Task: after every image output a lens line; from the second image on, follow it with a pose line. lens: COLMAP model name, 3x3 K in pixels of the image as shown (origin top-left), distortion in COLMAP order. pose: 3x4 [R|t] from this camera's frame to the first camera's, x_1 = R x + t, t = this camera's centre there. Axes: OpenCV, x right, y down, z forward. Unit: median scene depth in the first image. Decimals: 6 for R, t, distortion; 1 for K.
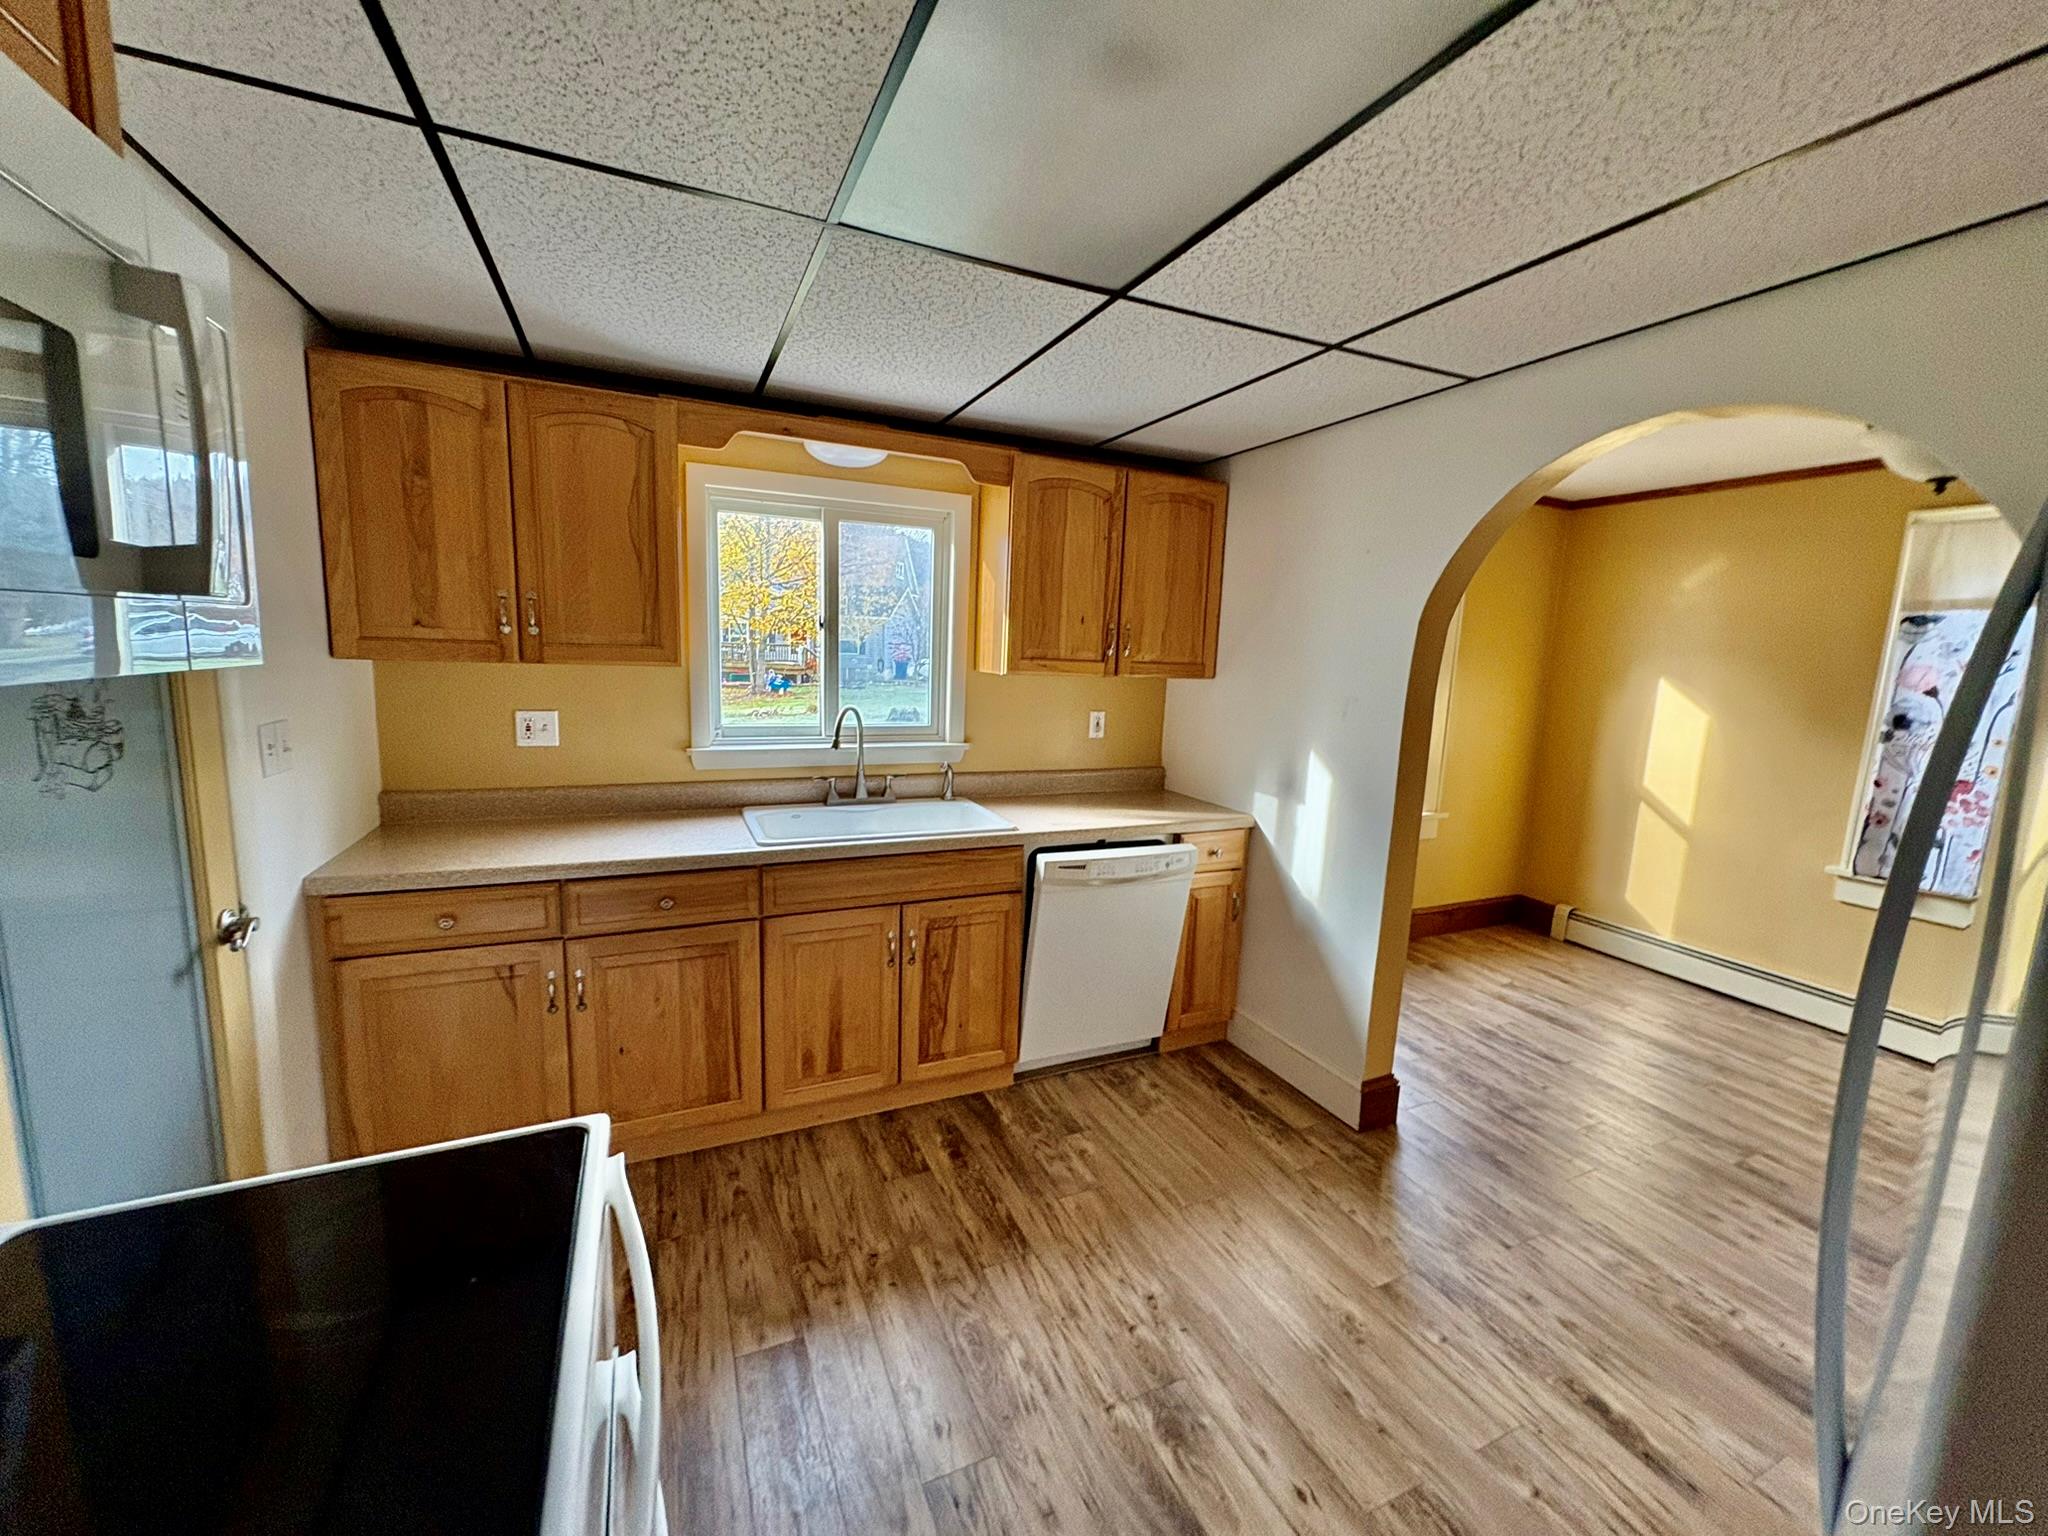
lens RADIAL K [[809.2, 0, 1019.5], [0, 809.2, 765.1], [0, 0, 1]] dist [-0.000214, -0.000086]
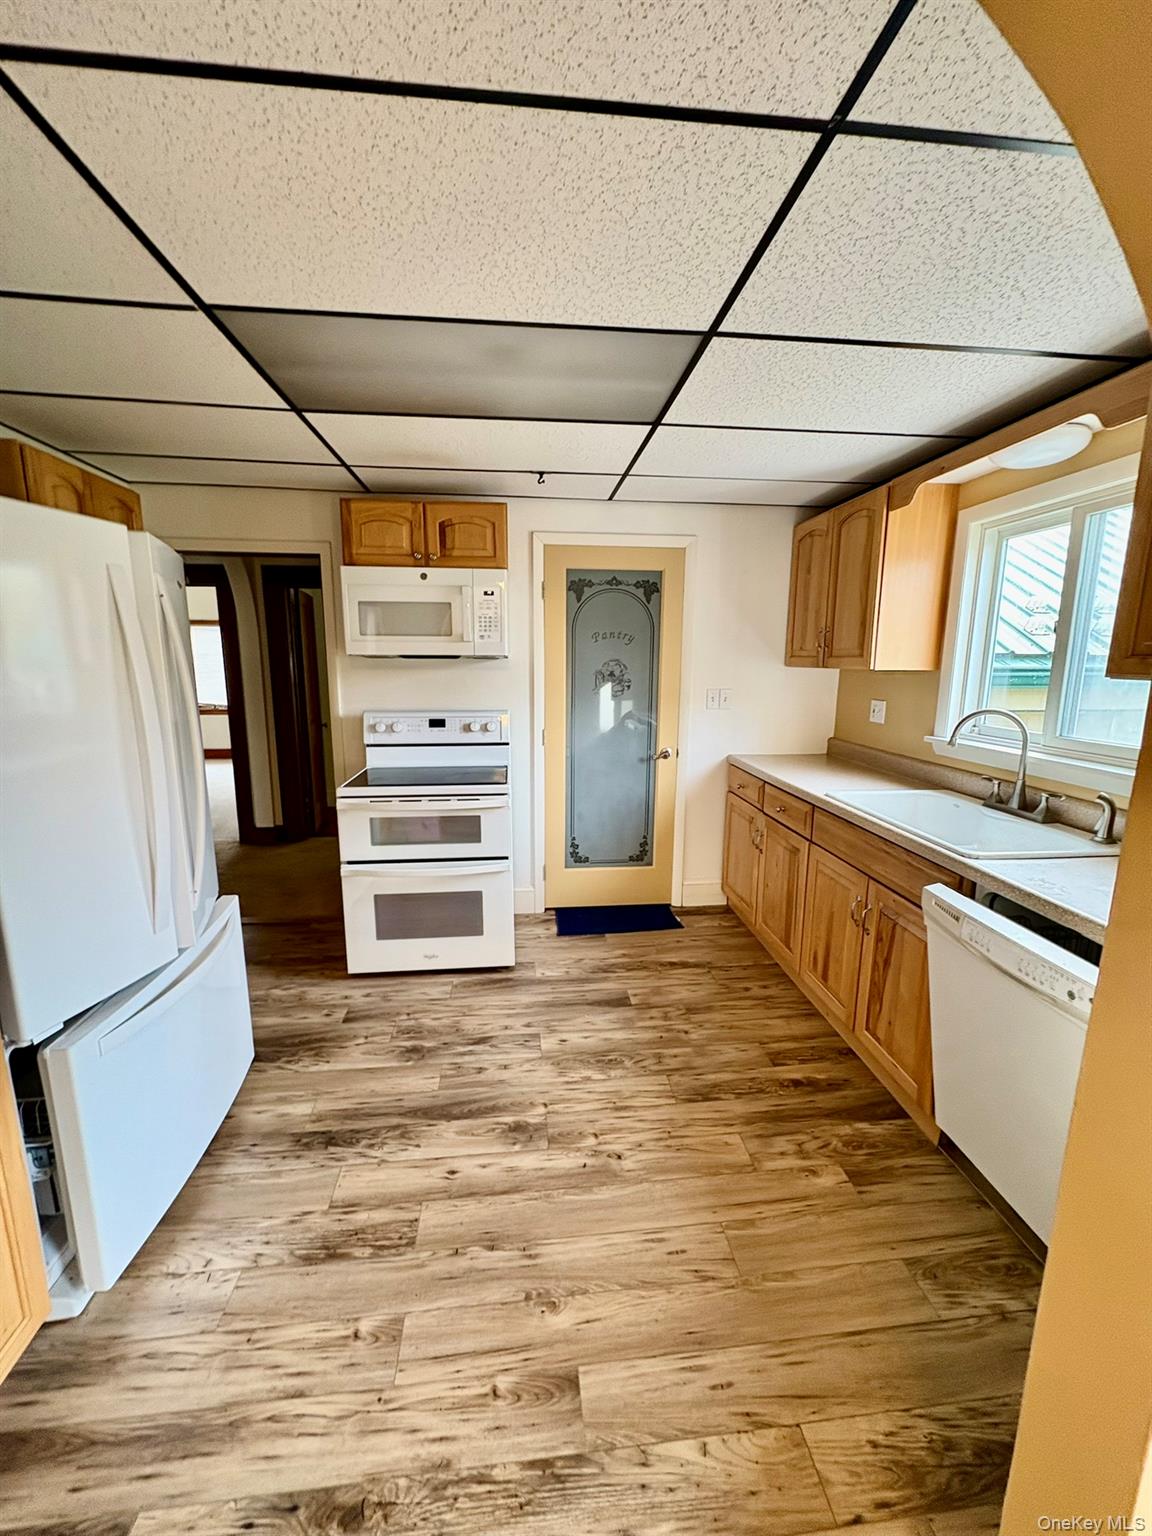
lens RADIAL K [[606.9, 0, 576.6], [0, 606.9, 763.9], [0, 0, 1]] dist [-0.000214, -0.000086]
pose [[-0.308288, 0.125393, -0.942992, 0.870495], [-0.159909, 0.970338, 0.181308, -0.079721], [0.937757, 0.206688, -0.279093, 0.943450]]
